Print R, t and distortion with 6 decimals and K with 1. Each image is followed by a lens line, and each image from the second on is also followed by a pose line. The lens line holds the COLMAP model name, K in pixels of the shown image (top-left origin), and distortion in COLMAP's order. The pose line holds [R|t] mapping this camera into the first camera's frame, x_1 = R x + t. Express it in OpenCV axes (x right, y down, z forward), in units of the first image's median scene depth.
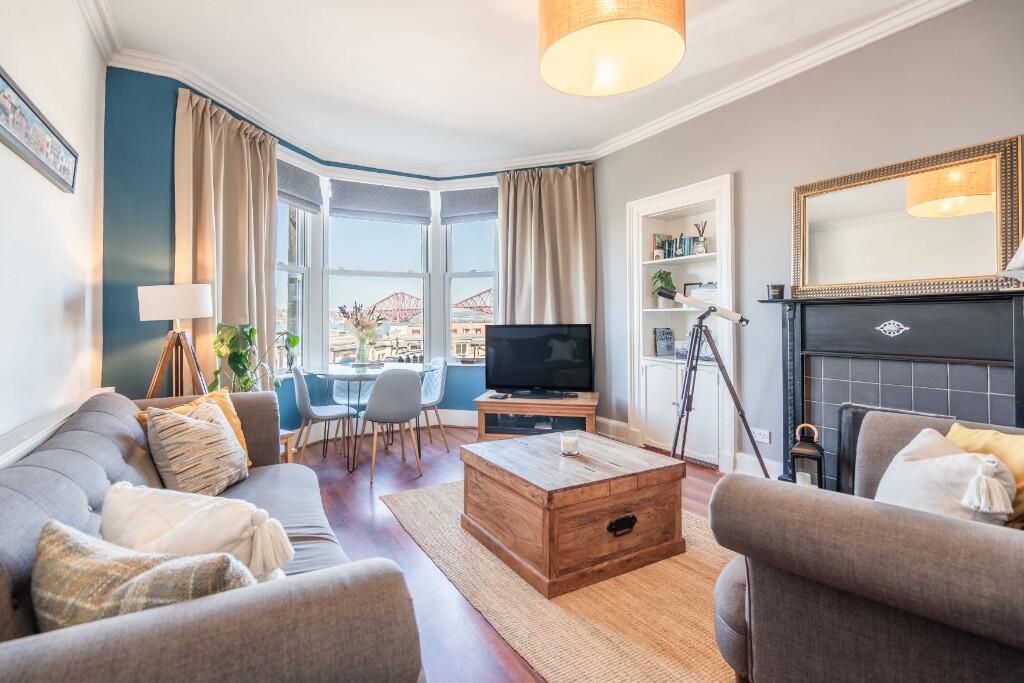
lens RADIAL K [[475.7, 0, 511.1], [0, 475.7, 319.0], [0, 0, 1]] dist [-0.000417, -0.000128]
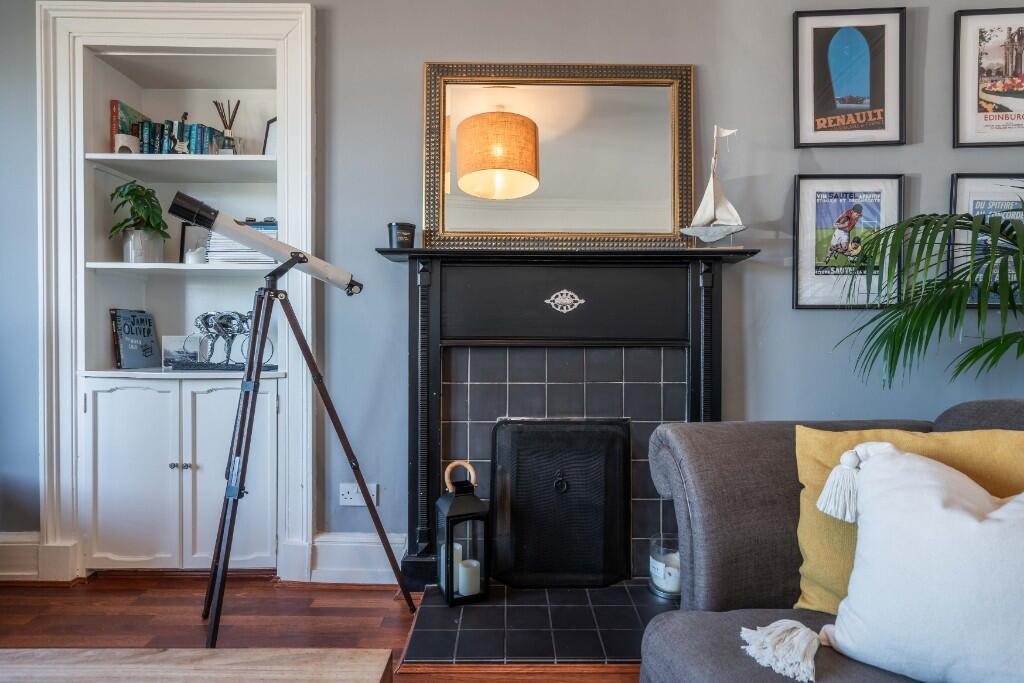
lens RADIAL K [[566.1, 0, 512.0], [0, 566.1, 341.5], [0, 0, 1]] dist [0.001971, 0.001385]
pose [[0.520262, -0.005769, 0.853987, 0.045439], [-0.006625, 0.999920, 0.010791, 0.054307], [-0.853981, -0.011272, 0.520182, 0.494544]]
